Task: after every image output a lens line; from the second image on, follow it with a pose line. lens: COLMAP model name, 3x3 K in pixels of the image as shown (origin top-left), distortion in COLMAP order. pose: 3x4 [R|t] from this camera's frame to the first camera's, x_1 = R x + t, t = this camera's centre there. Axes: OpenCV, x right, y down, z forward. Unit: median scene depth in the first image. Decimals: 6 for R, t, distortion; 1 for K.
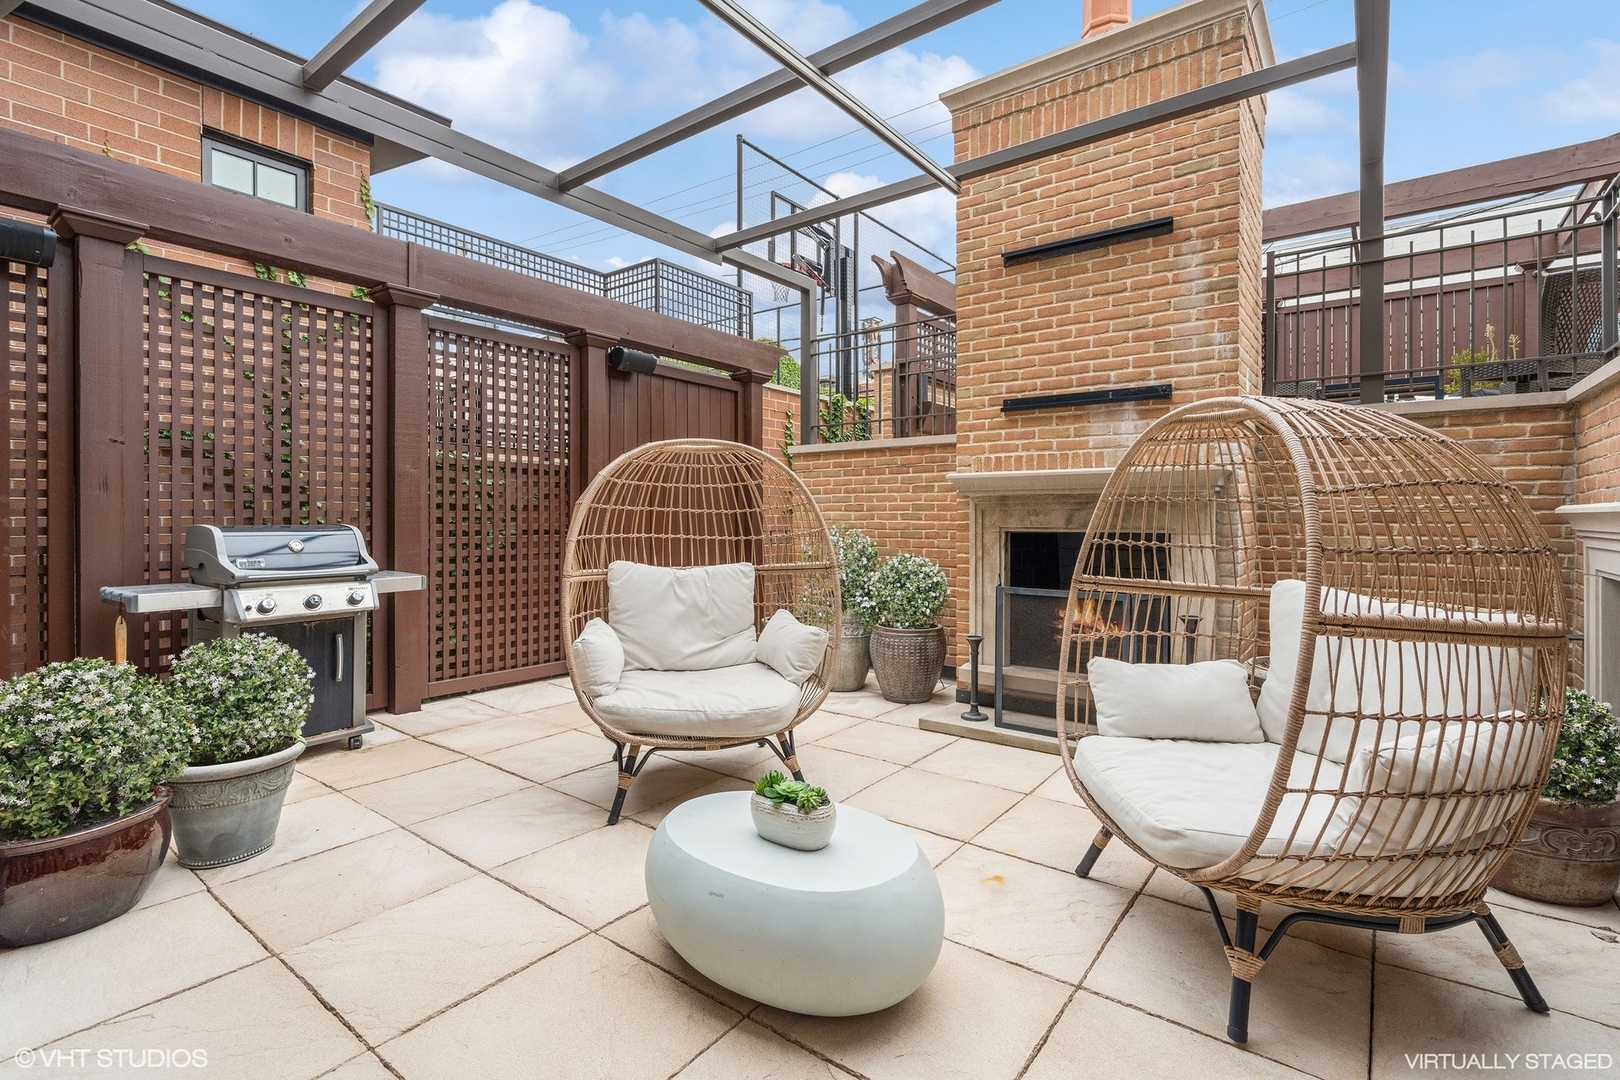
lens RADIAL K [[753.6, 0, 811.5], [0, 753.6, 527.3], [0, 0, 1]] dist [0.001799, 0.001692]
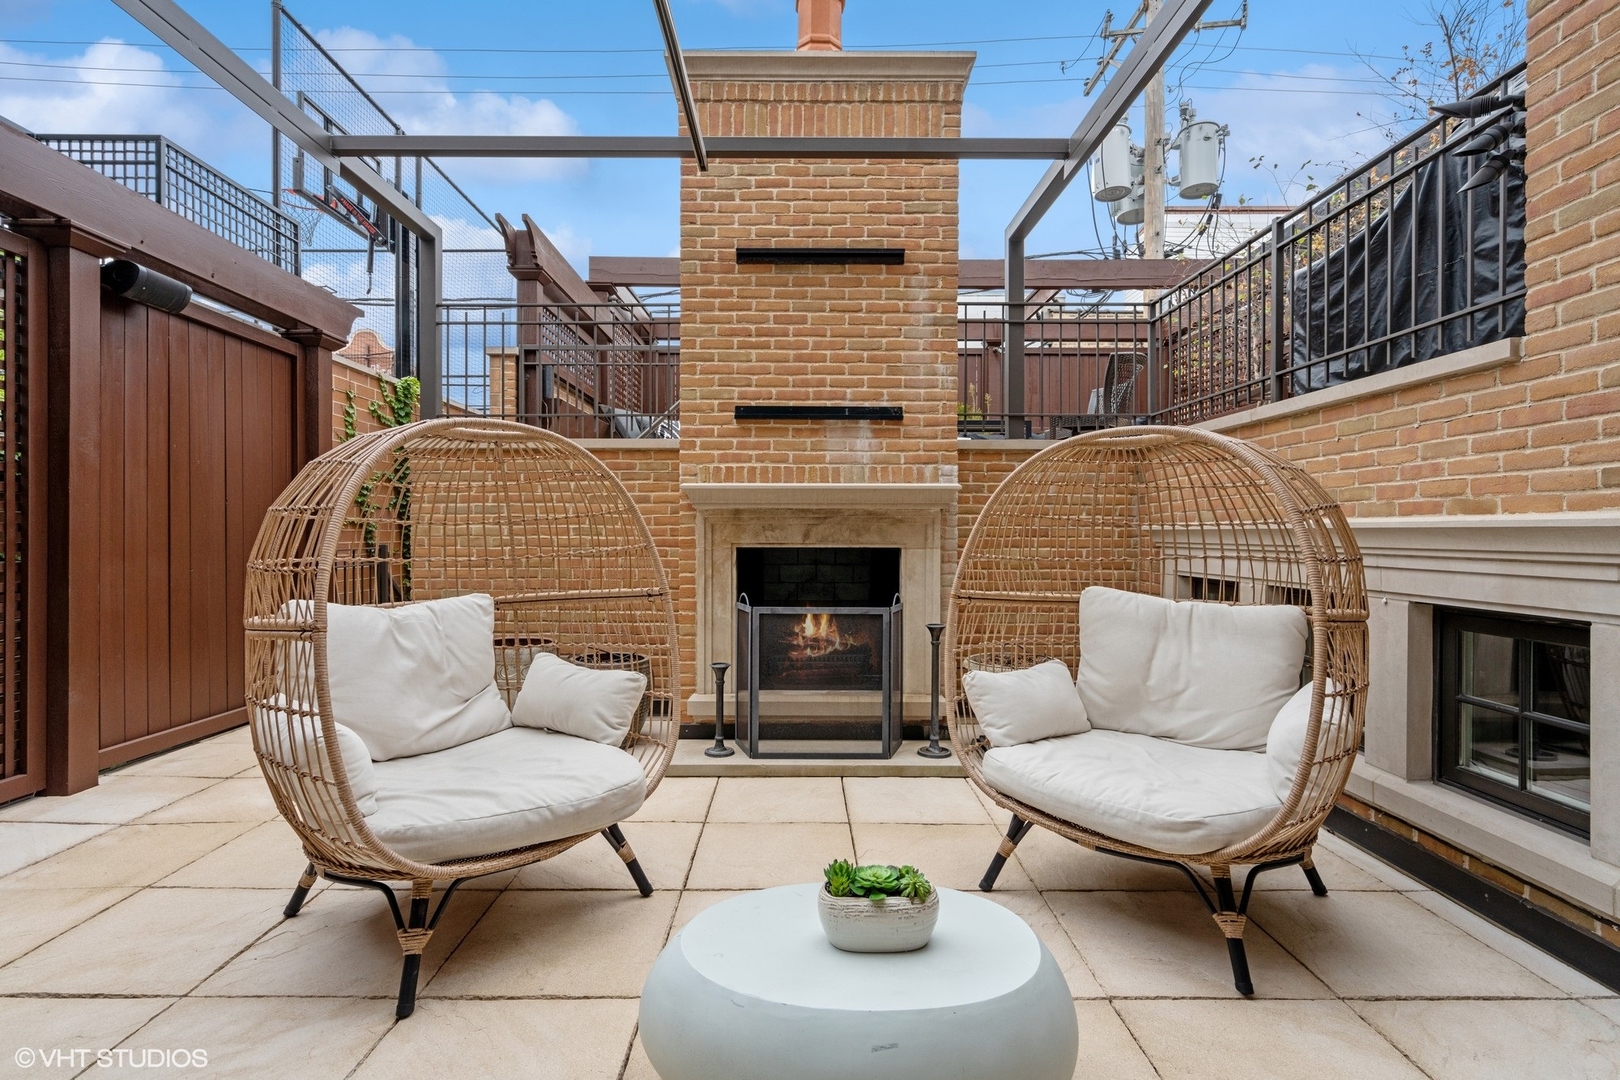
lens RADIAL K [[785.1, 0, 807.8], [0, 785.1, 540.3], [0, 0, 1]] dist [0.002698, 0.002253]
pose [[0.796267, -0.005014, 0.604925, -0.280728], [0.007453, 0.999971, -0.001522, -0.001342], [-0.604899, 0.005721, 0.796281, 0.190454]]
